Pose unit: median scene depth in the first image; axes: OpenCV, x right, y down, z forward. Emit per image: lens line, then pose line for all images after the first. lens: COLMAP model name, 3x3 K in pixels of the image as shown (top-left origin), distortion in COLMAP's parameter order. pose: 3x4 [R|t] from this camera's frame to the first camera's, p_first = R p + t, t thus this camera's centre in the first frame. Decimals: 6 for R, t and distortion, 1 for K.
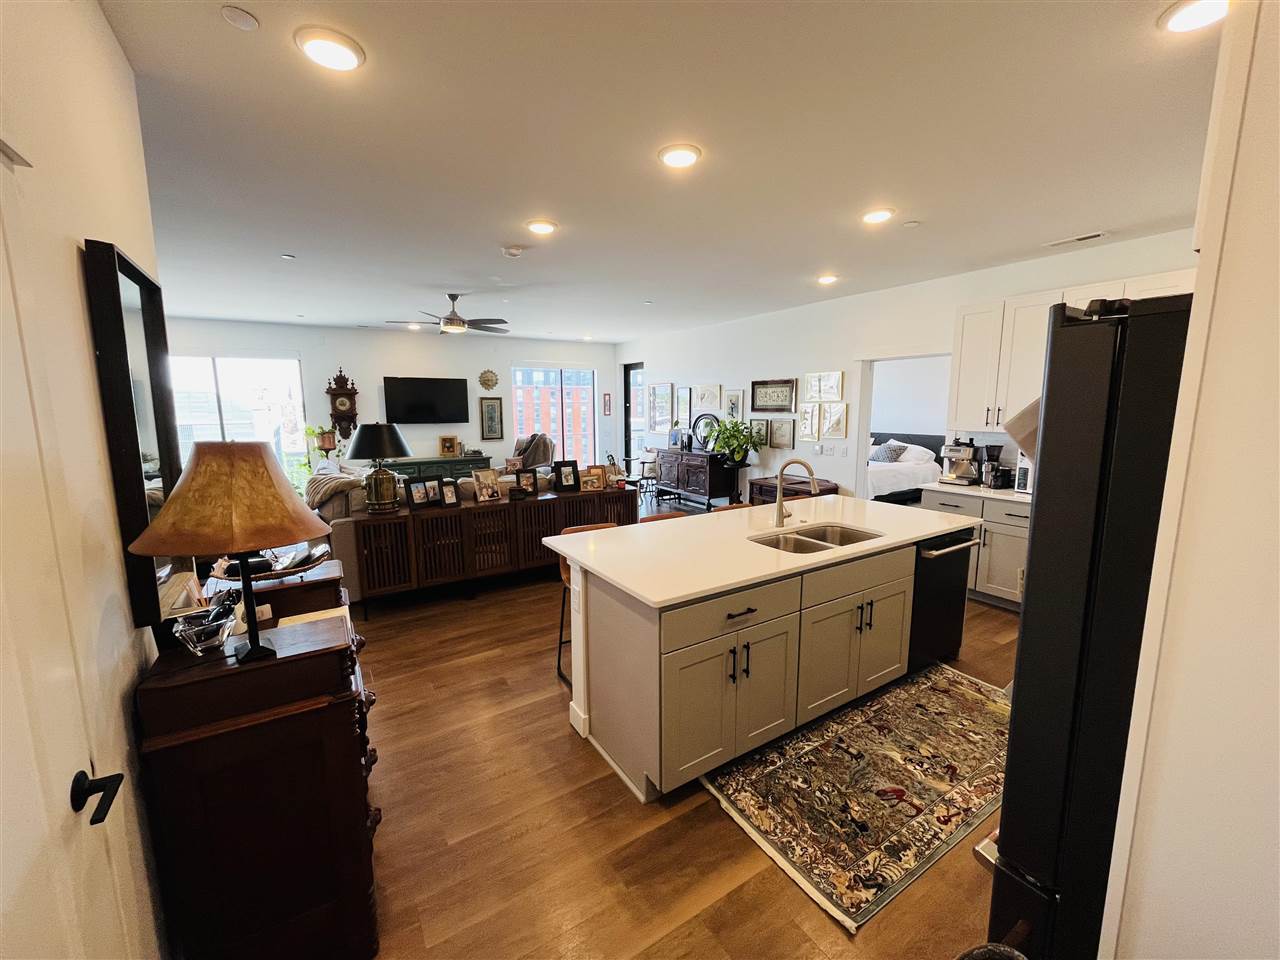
lens RADIAL K [[516.5, 0, 637.0], [0, 516.5, 482.4], [0, 0, 1]] dist [-0.001590, -0.000880]
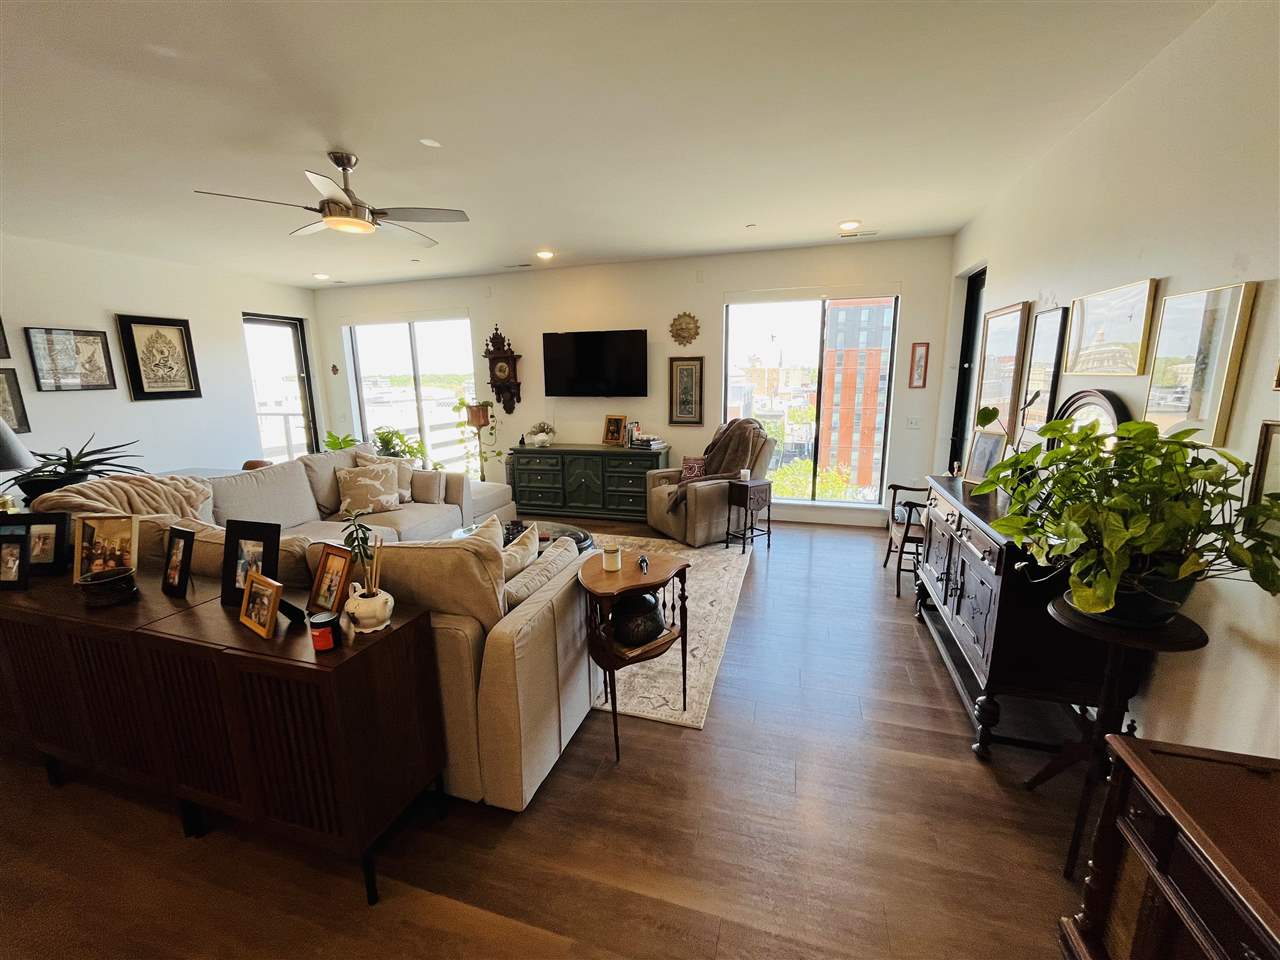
lens RADIAL K [[516.5, 0, 636.8], [0, 516.5, 480.8], [0, 0, 1]] dist [-0.001590, -0.000880]
pose [[0.652801, 0.148147, -0.742902, 0.198288], [-0.103278, 0.988939, 0.106458, -0.090437], [0.750457, 0.007229, 0.660880, 0.639101]]
